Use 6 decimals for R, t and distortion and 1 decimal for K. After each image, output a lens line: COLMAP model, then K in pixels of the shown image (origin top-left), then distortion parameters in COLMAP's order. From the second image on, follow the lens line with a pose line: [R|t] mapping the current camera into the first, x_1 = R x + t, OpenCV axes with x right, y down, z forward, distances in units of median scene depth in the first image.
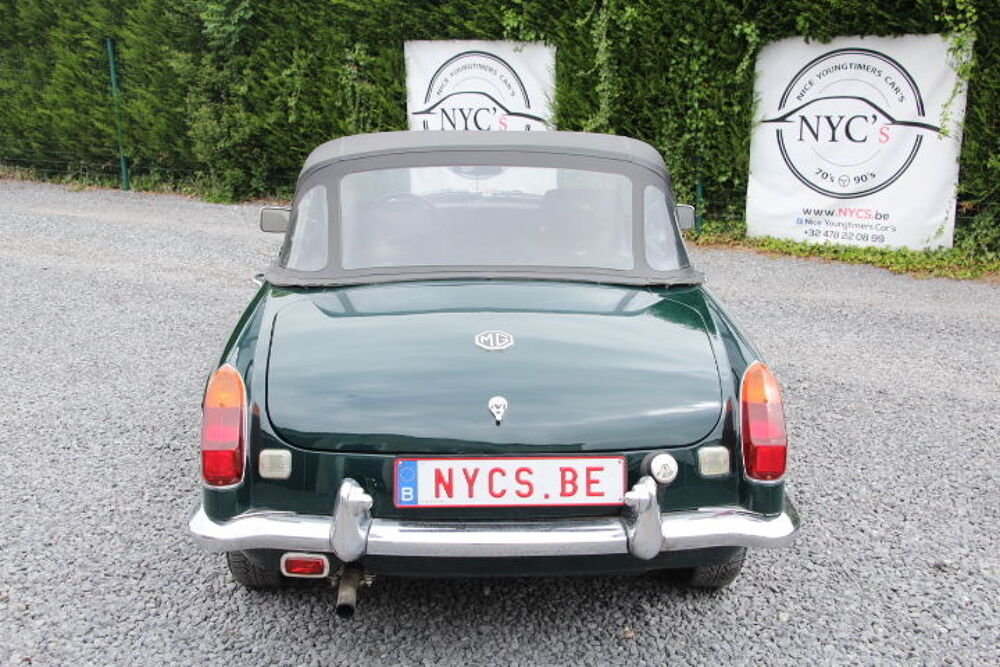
lens RADIAL K [[1106.0, 0, 500.0], [0, 1106.0, 333.5], [0, 0, 1]] dist [-0.162381, 0.288712]
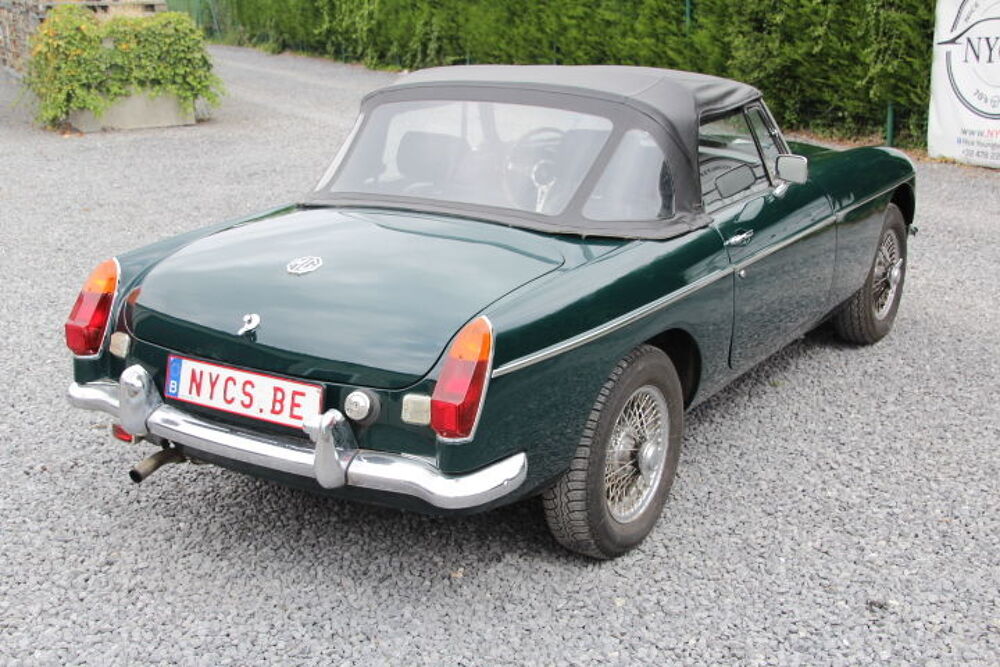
lens RADIAL K [[1106.0, 0, 500.0], [0, 1106.0, 333.5], [0, 0, 1]] dist [-0.162381, 0.288712]
pose [[0.817995, 0.133704, -0.559470, 0.159790], [-0.099451, 0.990837, 0.091387, -0.008542], [0.566562, -0.019114, 0.823797, 0.054369]]
